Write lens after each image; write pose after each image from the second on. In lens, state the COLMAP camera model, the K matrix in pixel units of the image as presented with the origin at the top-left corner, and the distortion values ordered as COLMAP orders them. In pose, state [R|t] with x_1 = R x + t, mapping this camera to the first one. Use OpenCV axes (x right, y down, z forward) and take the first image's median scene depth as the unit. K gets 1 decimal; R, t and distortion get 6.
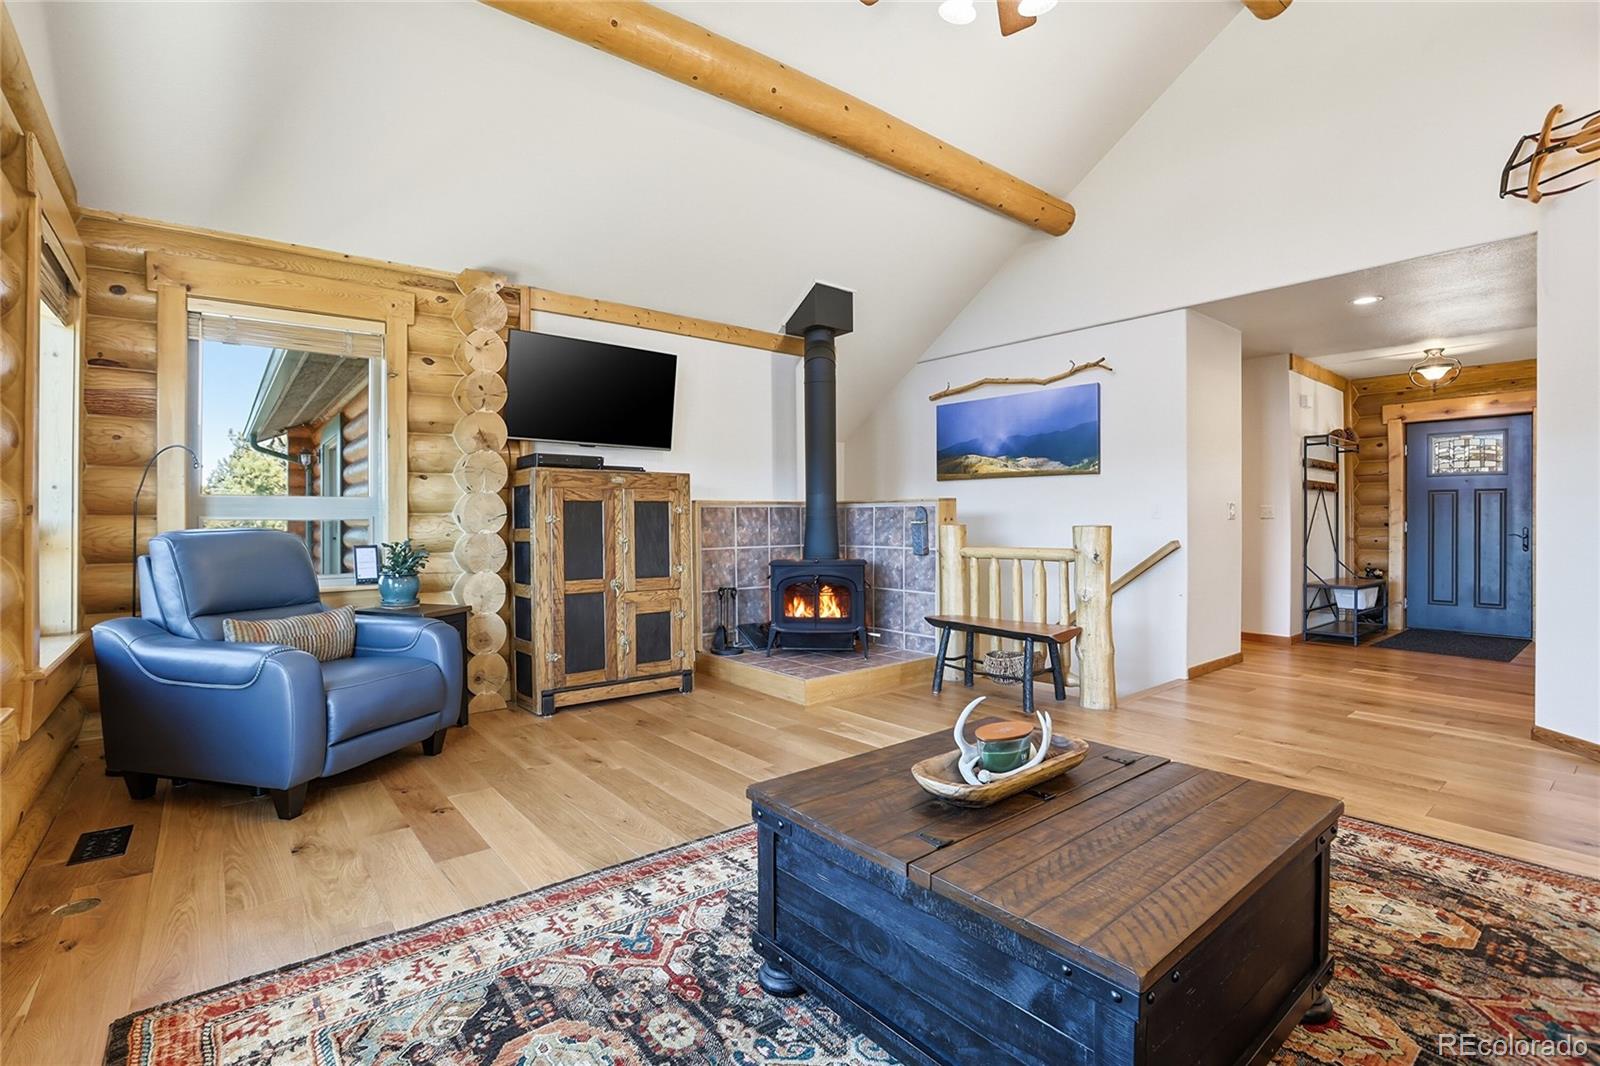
lens RADIAL K [[738.3, 0, 802.5], [0, 738.3, 522.7], [0, 0, 1]] dist [-0.049674, 0.015639]
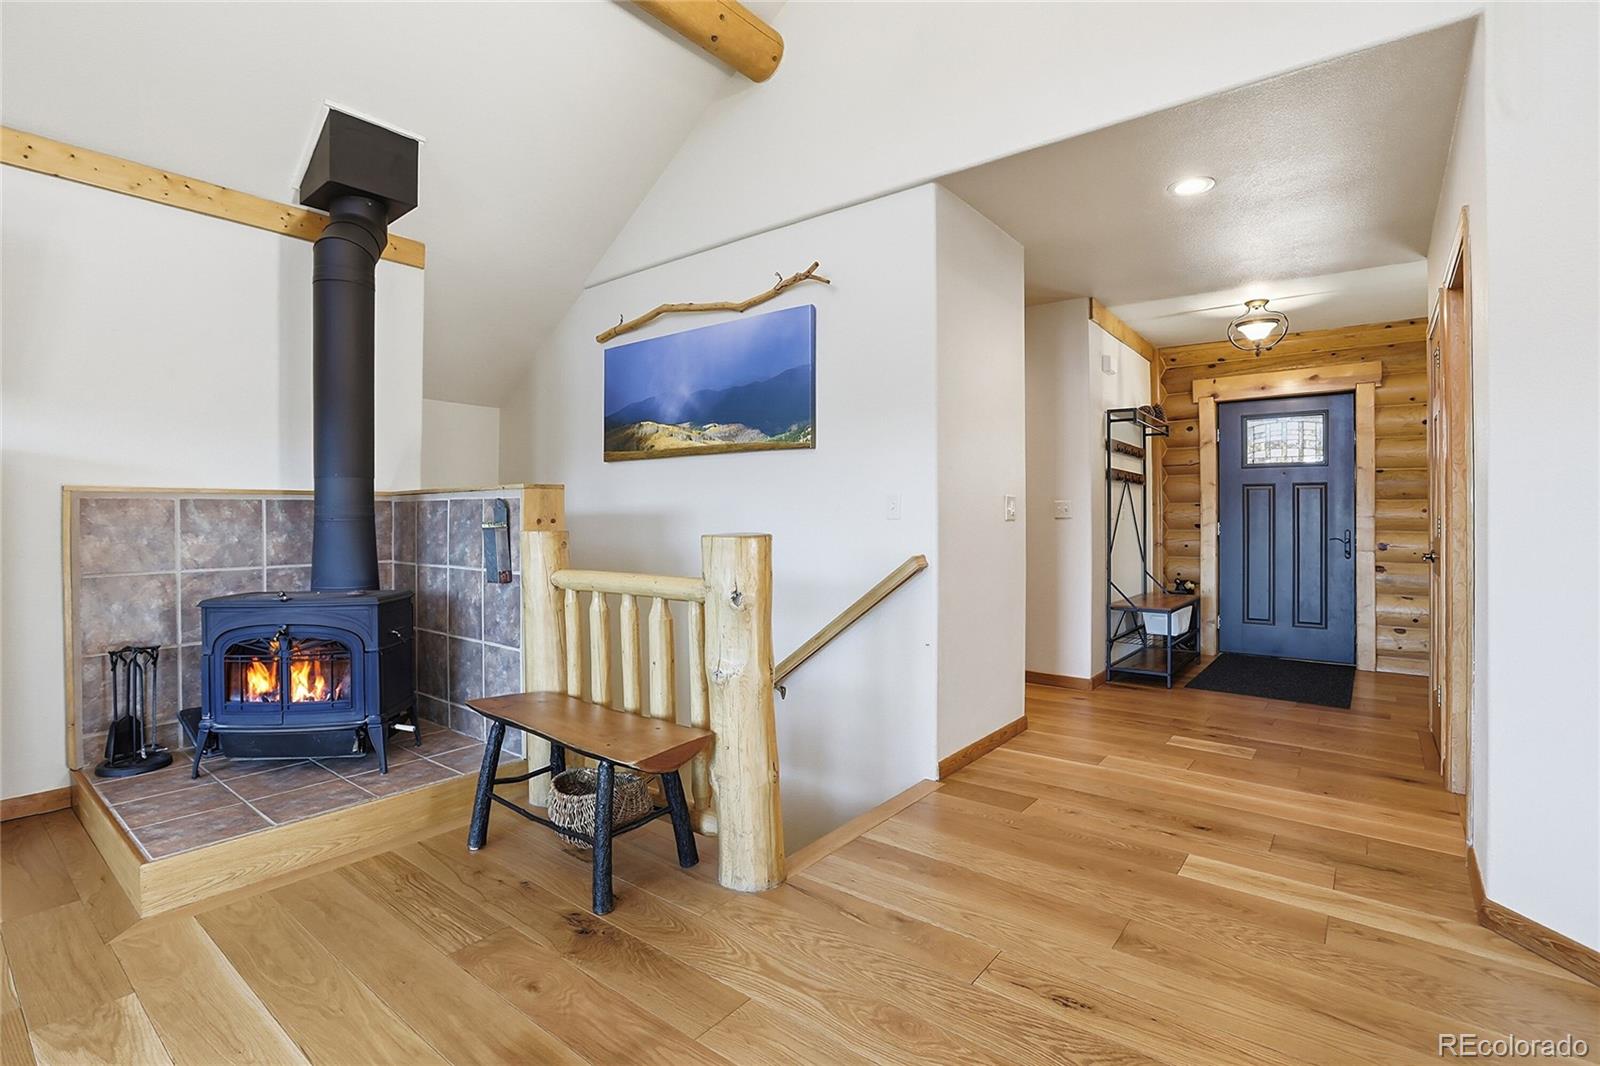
lens RADIAL K [[746.6, 0, 801.4], [0, 746.6, 515.2], [0, 0, 1]] dist [-0.055859, 0.017913]
pose [[0.976492, 0.001563, 0.215550, 0.247655], [0.000123, 0.999970, -0.007809, -0.004157], [-0.215556, 0.007652, 0.976462, 0.362019]]
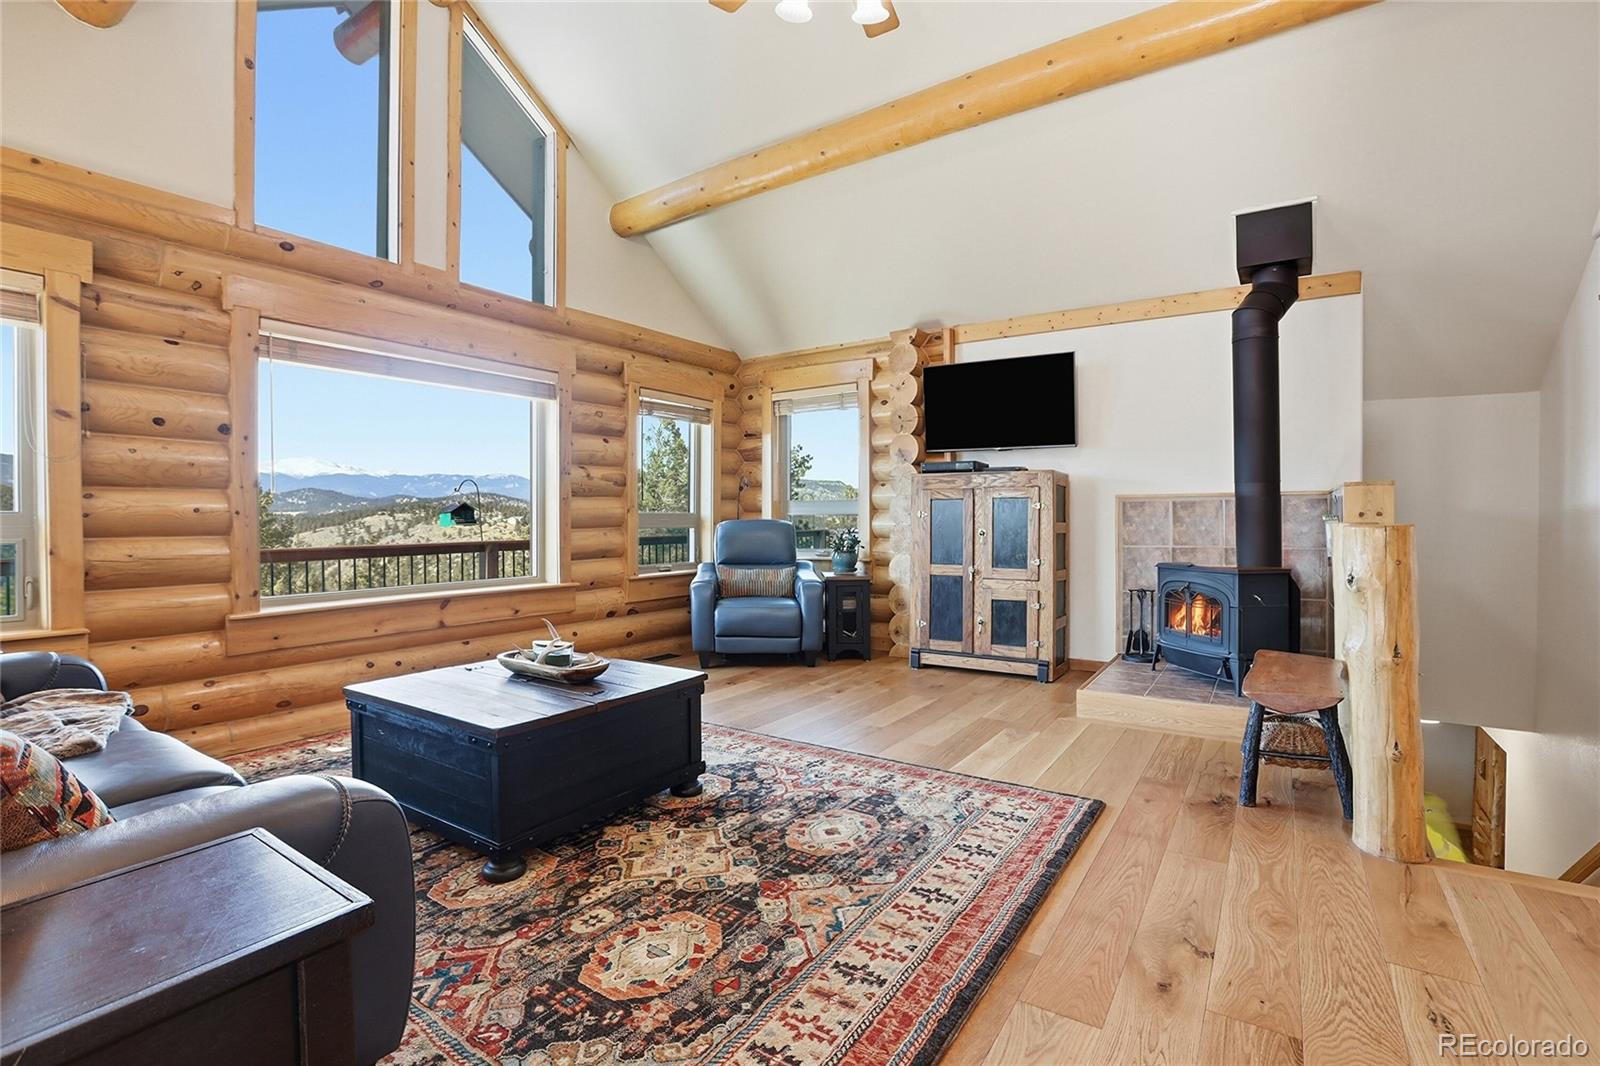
lens RADIAL K [[738.3, 0, 802.5], [0, 738.3, 522.7], [0, 0, 1]] dist [-0.049674, 0.015639]
pose [[0.295965, 0.009333, -0.955153, 0.604910], [-0.005745, 0.999952, 0.007991, 0.000780], [0.955182, 0.003122, 0.296004, 0.316229]]
